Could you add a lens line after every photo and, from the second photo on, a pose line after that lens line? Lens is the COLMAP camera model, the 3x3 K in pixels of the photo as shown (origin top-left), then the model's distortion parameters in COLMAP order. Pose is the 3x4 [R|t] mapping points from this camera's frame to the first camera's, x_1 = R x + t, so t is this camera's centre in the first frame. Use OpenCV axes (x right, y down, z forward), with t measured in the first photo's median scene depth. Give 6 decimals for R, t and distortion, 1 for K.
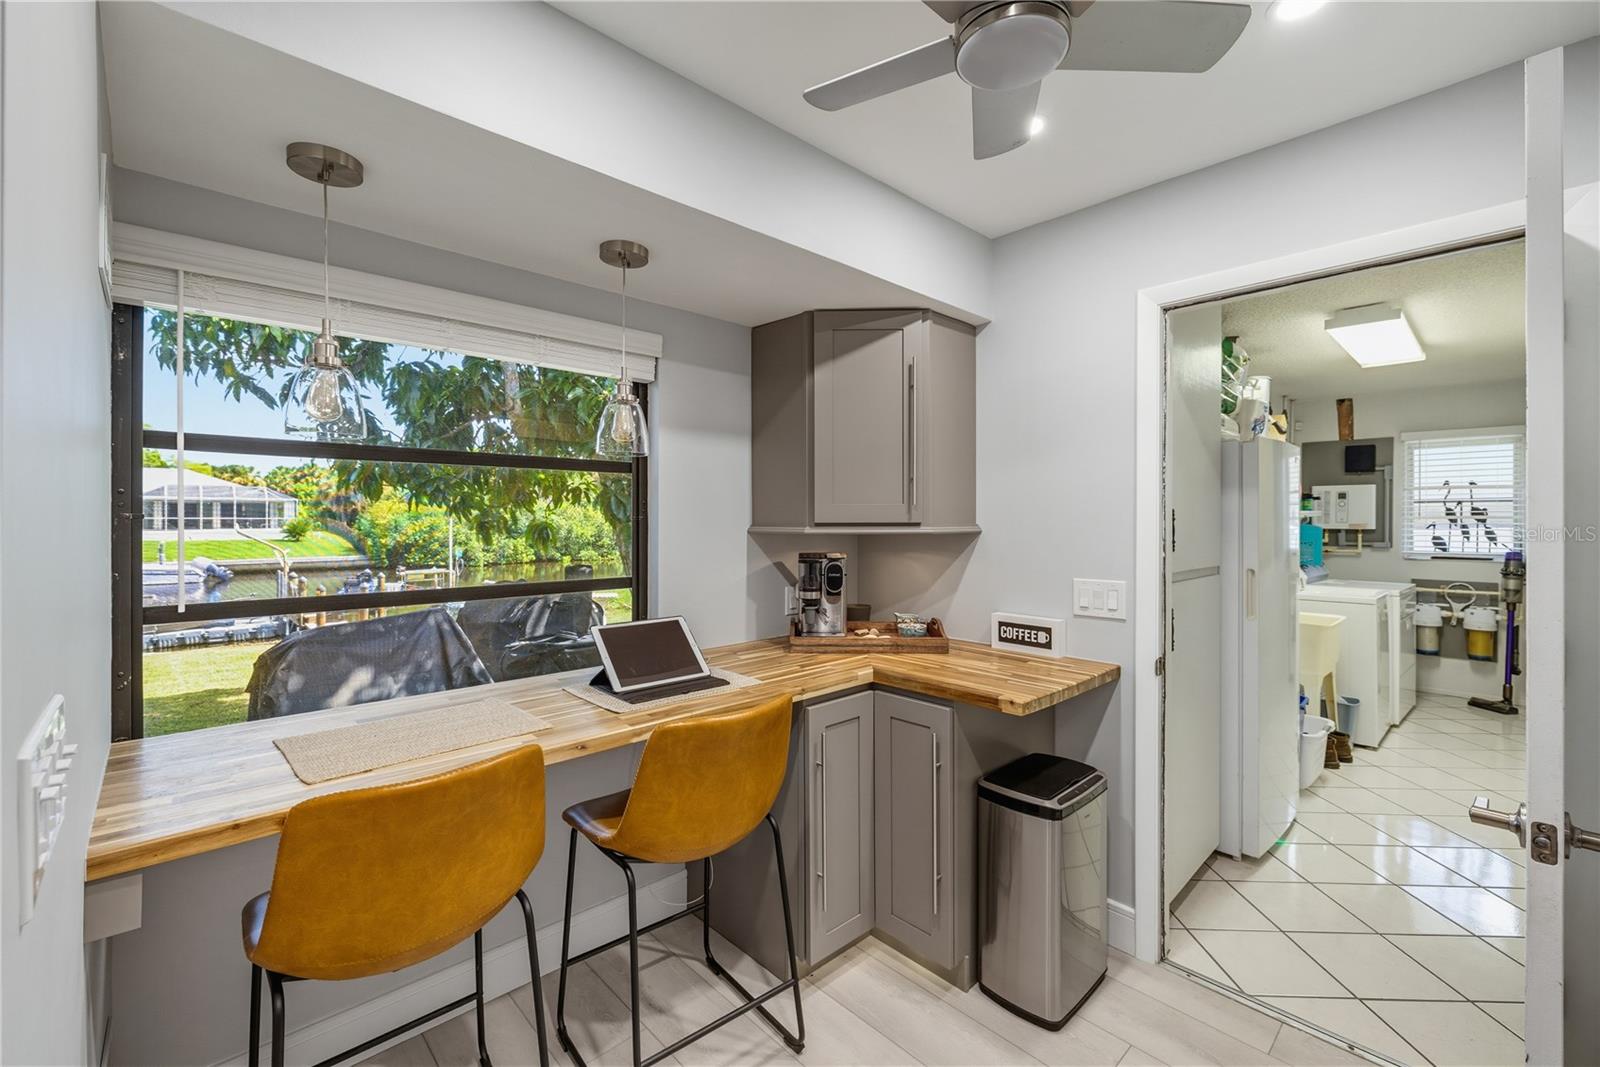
lens RADIAL K [[670.9, 0, 798.7], [0, 670.9, 523.7], [0, 0, 1]] dist [0.000503, 0.000395]
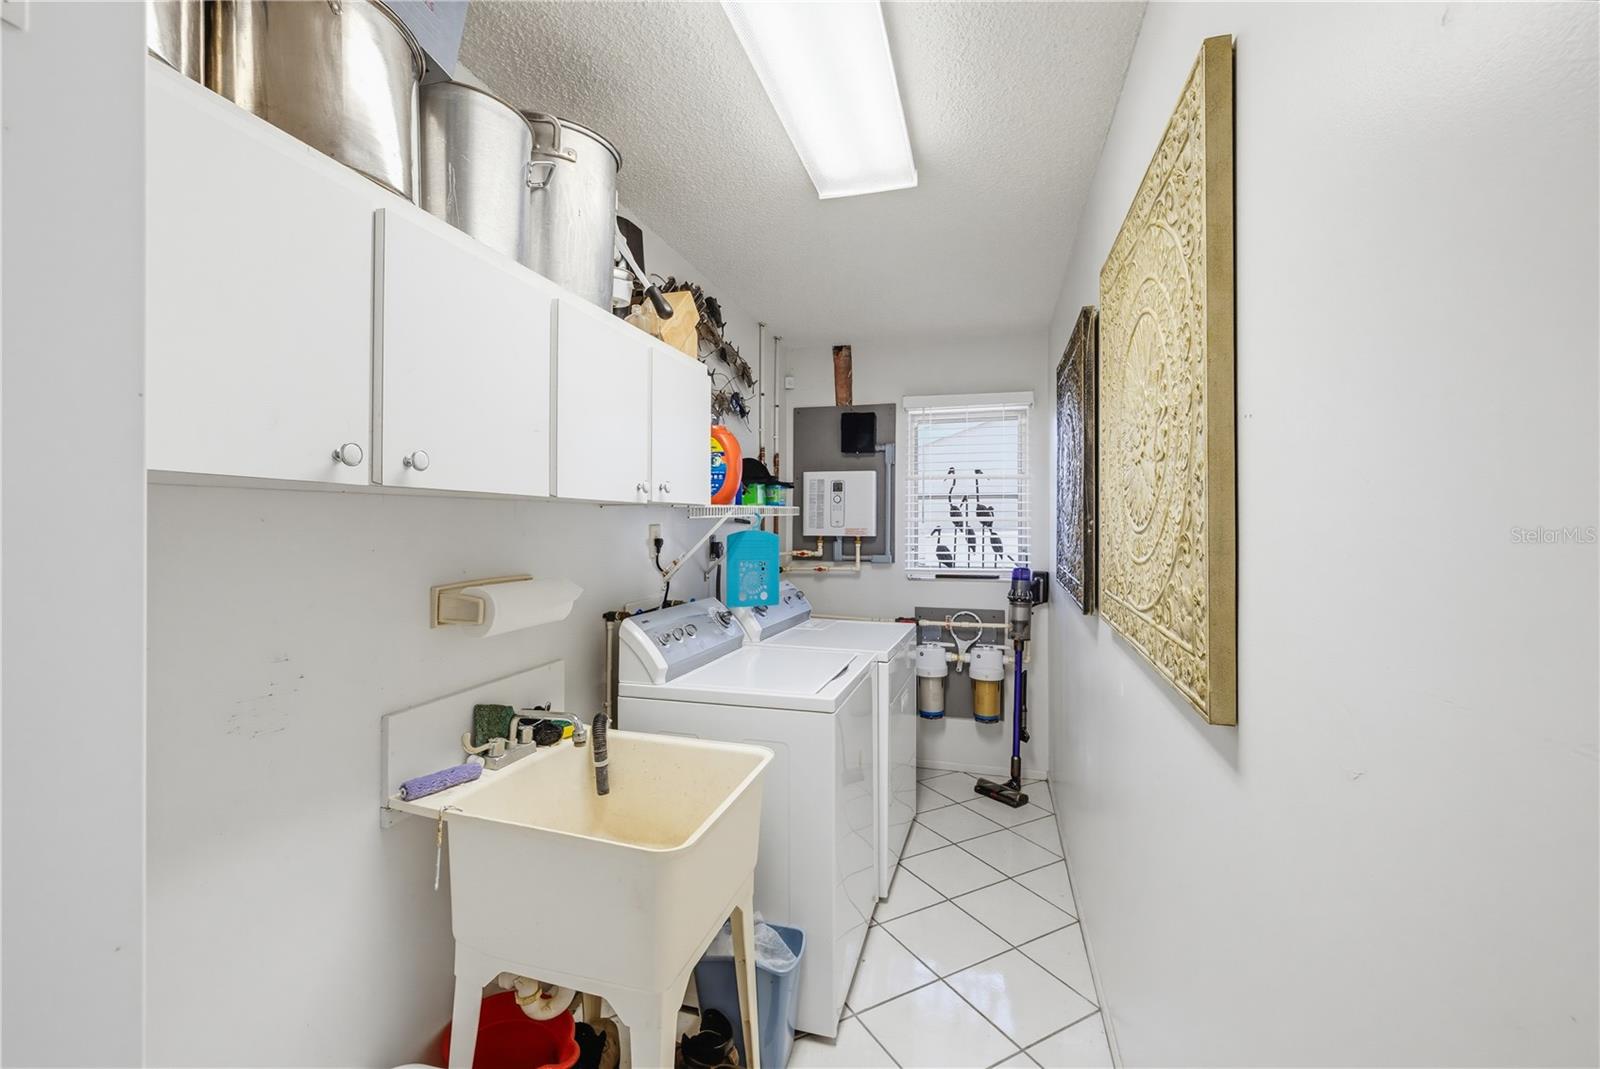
lens RADIAL K [[670.9, 0, 797.6], [0, 670.9, 526.8], [0, 0, 1]] dist [0.000503, 0.000395]
pose [[0.857593, -0.004104, 0.514312, 0.467334], [0.001334, 0.999983, 0.005755, -0.005812], [-0.514327, -0.004249, 0.857584, 0.482695]]
